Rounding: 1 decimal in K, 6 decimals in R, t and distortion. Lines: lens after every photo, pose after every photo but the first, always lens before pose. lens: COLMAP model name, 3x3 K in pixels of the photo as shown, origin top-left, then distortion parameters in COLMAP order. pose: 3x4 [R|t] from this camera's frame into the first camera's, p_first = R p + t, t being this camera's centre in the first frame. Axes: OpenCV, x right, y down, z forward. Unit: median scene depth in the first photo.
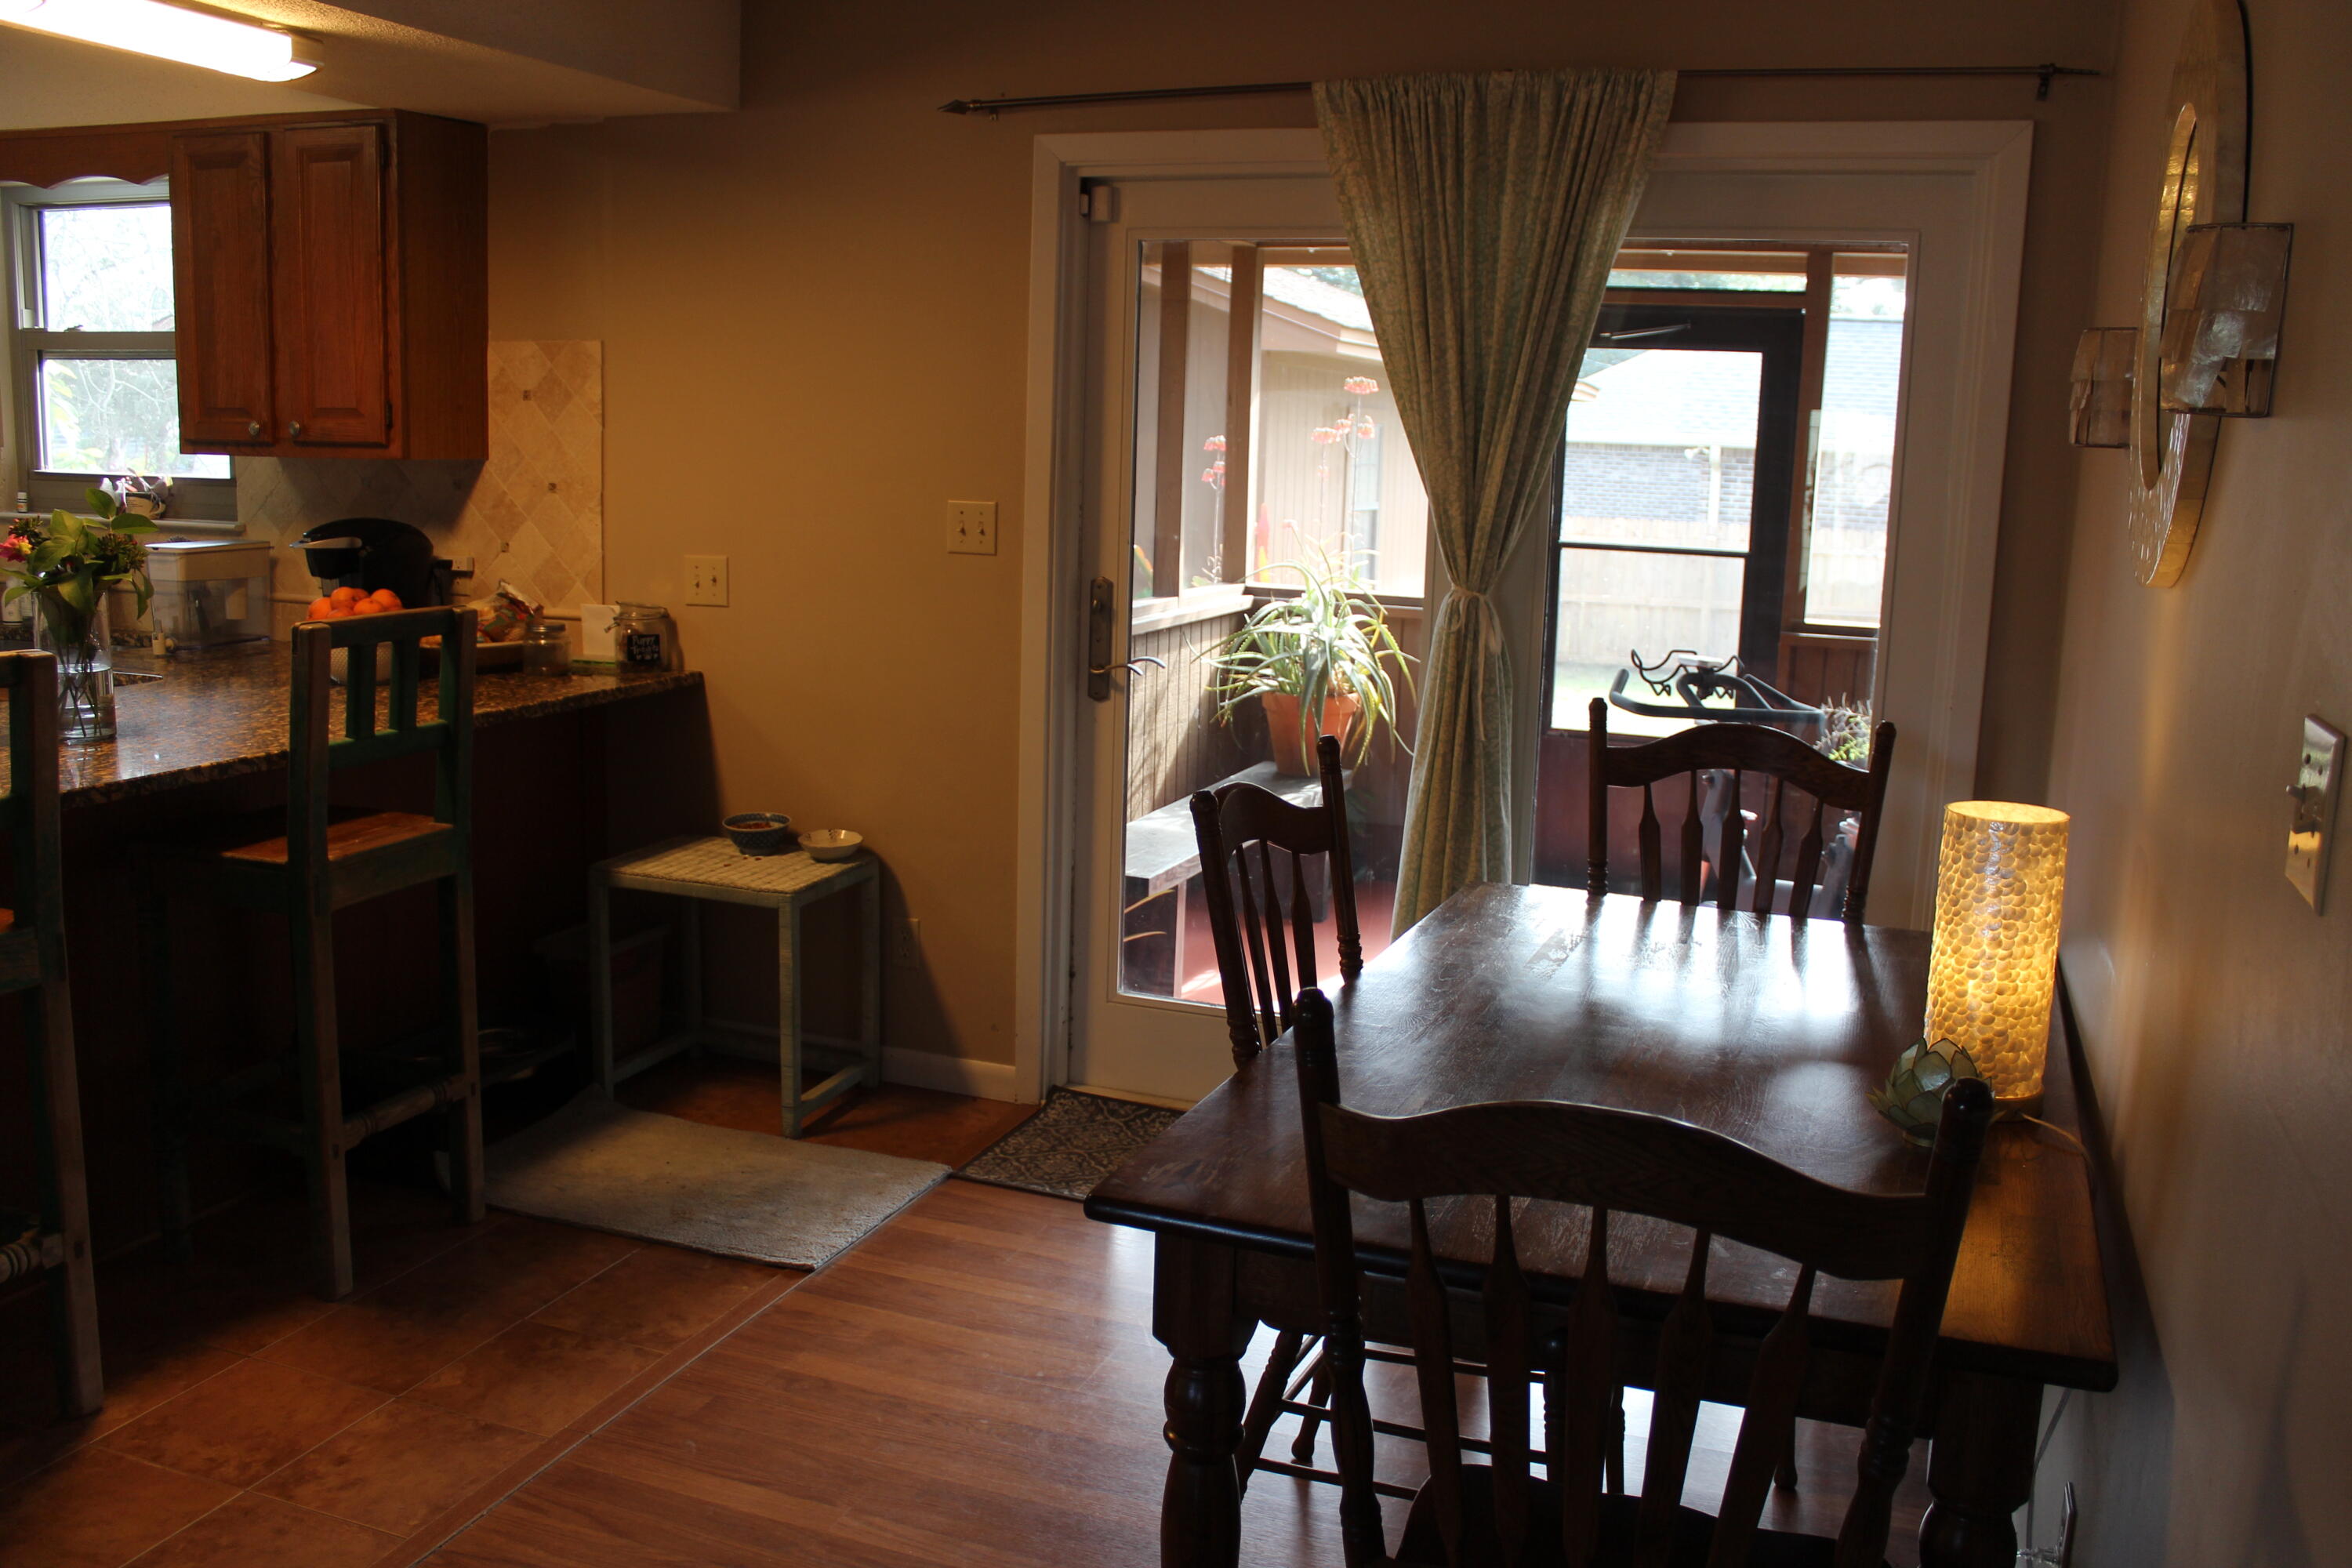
lens RADIAL K [[1958.5, 0, 1176.0], [0, 1958.5, 784.0], [0, 0, 1]] dist [-0.171999, 0.164711]
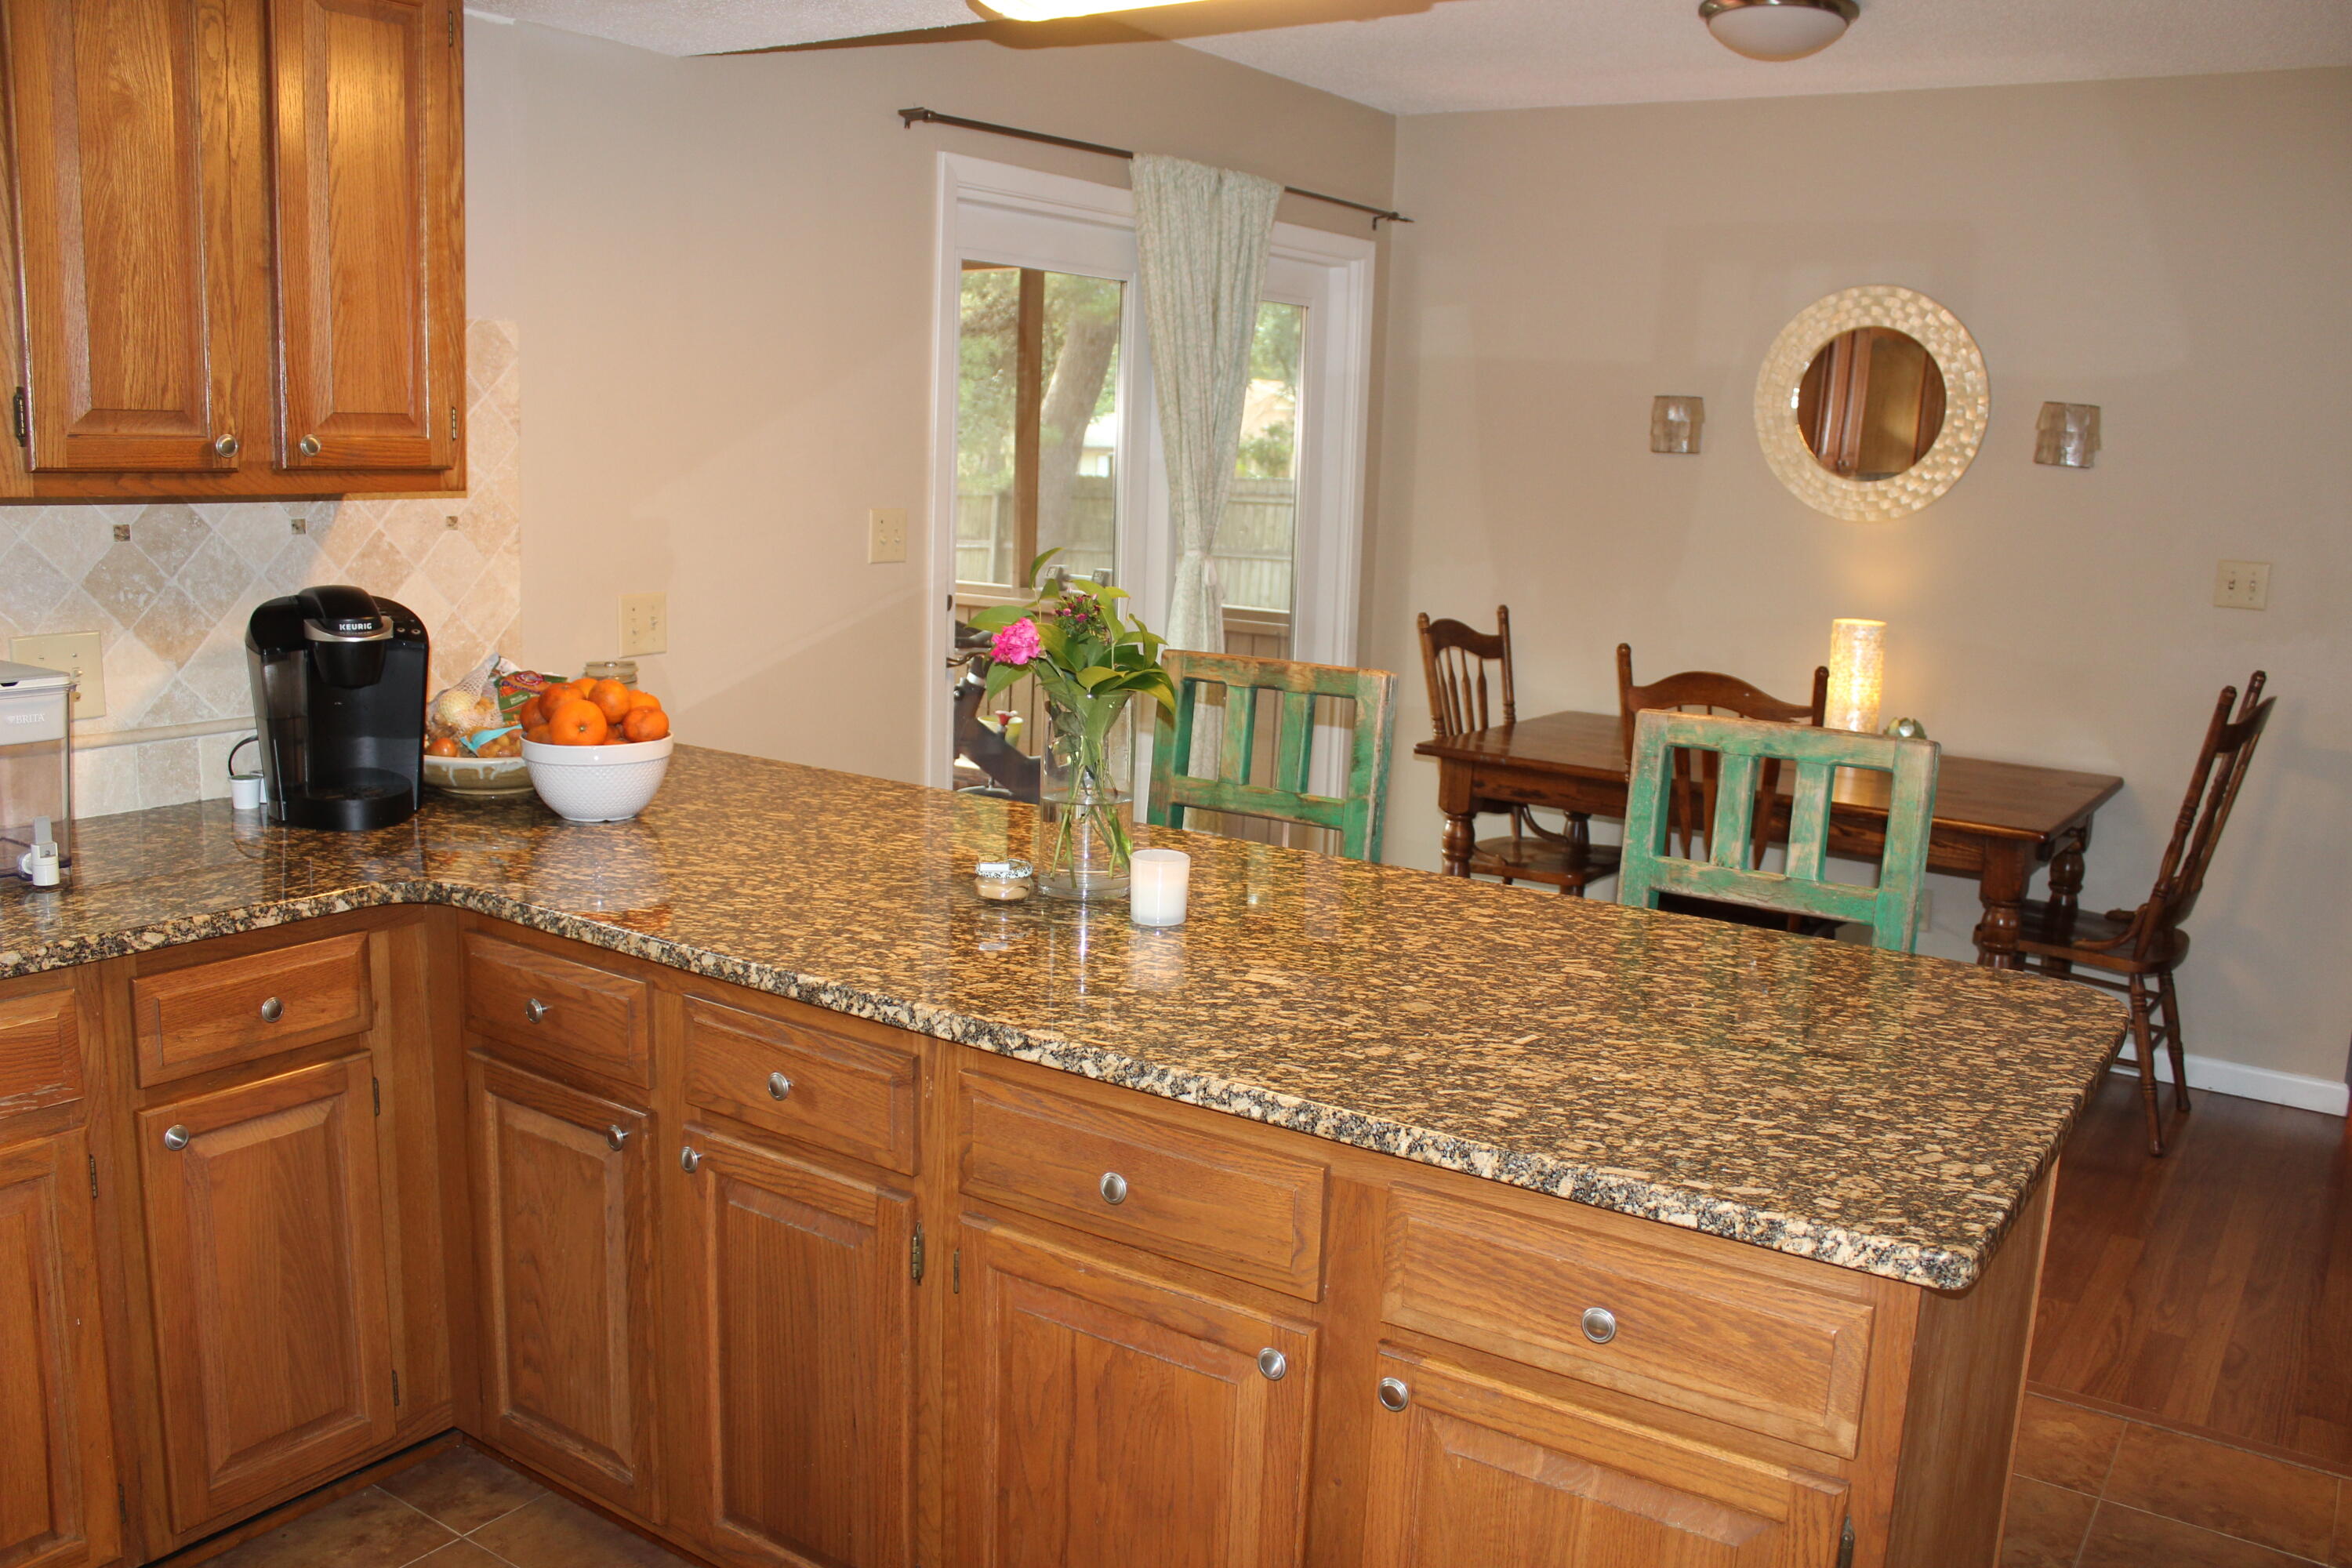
lens RADIAL K [[1958.5, 0, 1176.0], [0, 1958.5, 784.0], [0, 0, 1]] dist [-0.171999, 0.164711]
pose [[0.233932, -0.194584, 0.952582, -0.998888], [0.135064, 0.976772, 0.166357, -0.147340], [-0.962826, 0.089744, 0.254779, 0.594522]]
